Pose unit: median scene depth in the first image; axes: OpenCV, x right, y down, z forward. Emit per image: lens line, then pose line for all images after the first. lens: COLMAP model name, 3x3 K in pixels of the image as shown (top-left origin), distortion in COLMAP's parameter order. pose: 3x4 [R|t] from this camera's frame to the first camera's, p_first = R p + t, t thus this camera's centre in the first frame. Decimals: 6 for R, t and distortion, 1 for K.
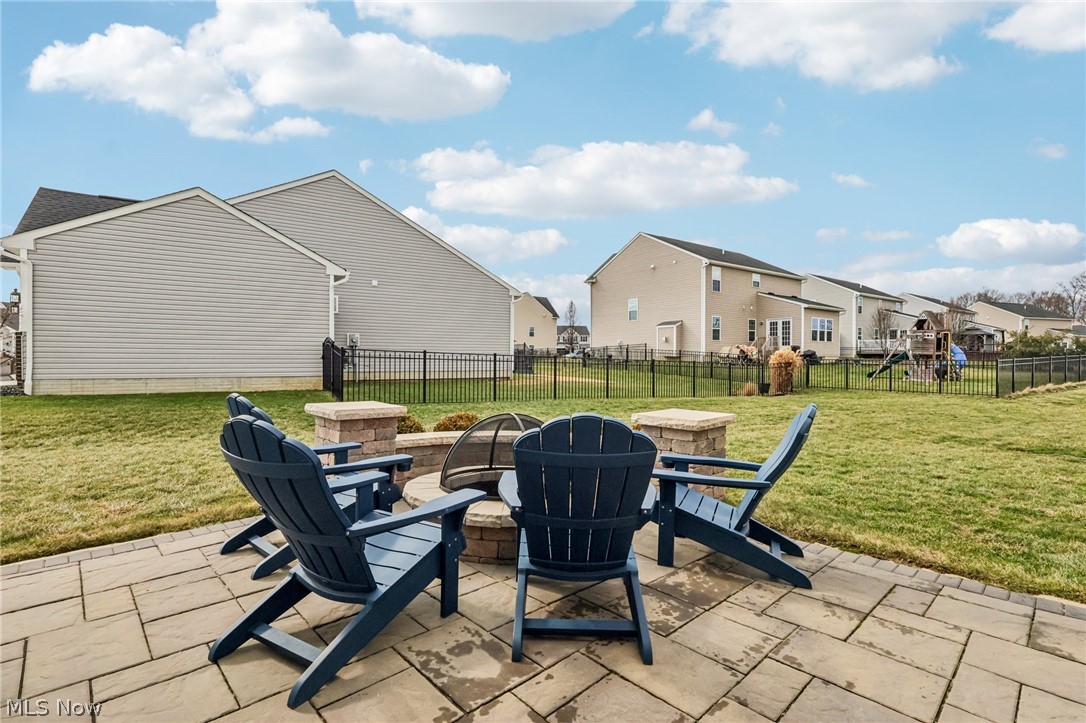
lens RADIAL K [[506.9, 0, 546.9], [0, 506.9, 364.6], [0, 0, 1]] dist [0.000389, -0.000047]
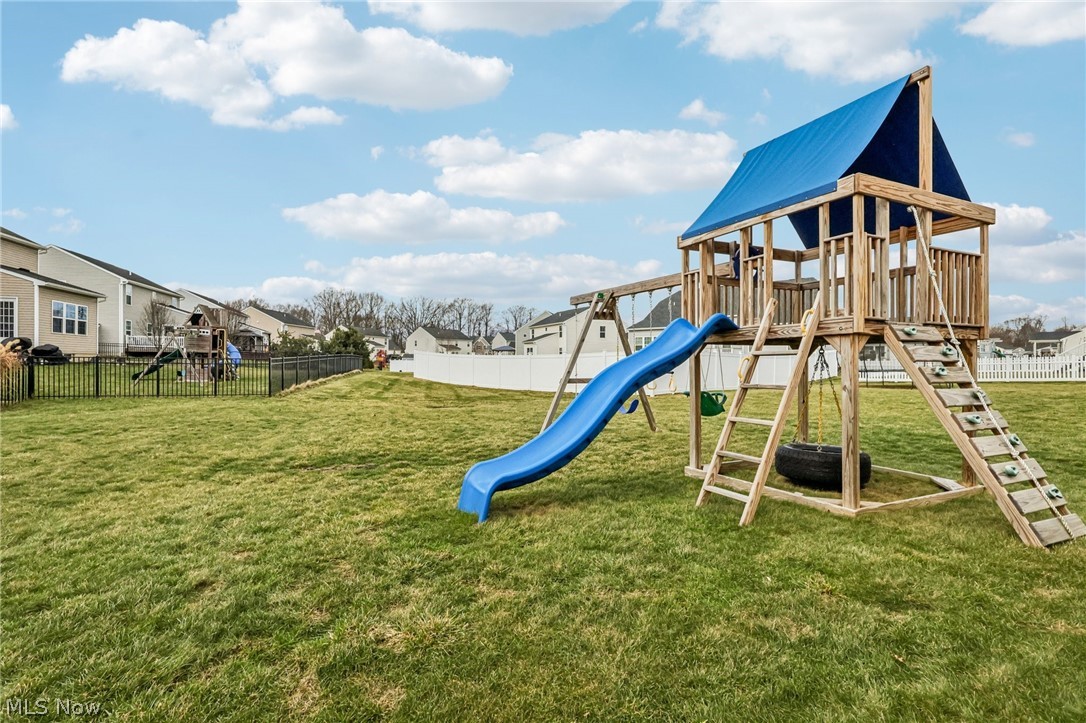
lens RADIAL K [[506.9, 0, 546.9], [0, 506.9, 364.6], [0, 0, 1]] dist [0.000389, -0.000047]
pose [[0.329779, -0.006098, 0.944039, 0.091469], [0.004877, 0.999977, 0.004756, 0.000372], [-0.944046, 0.003036, 0.329801, 0.112490]]
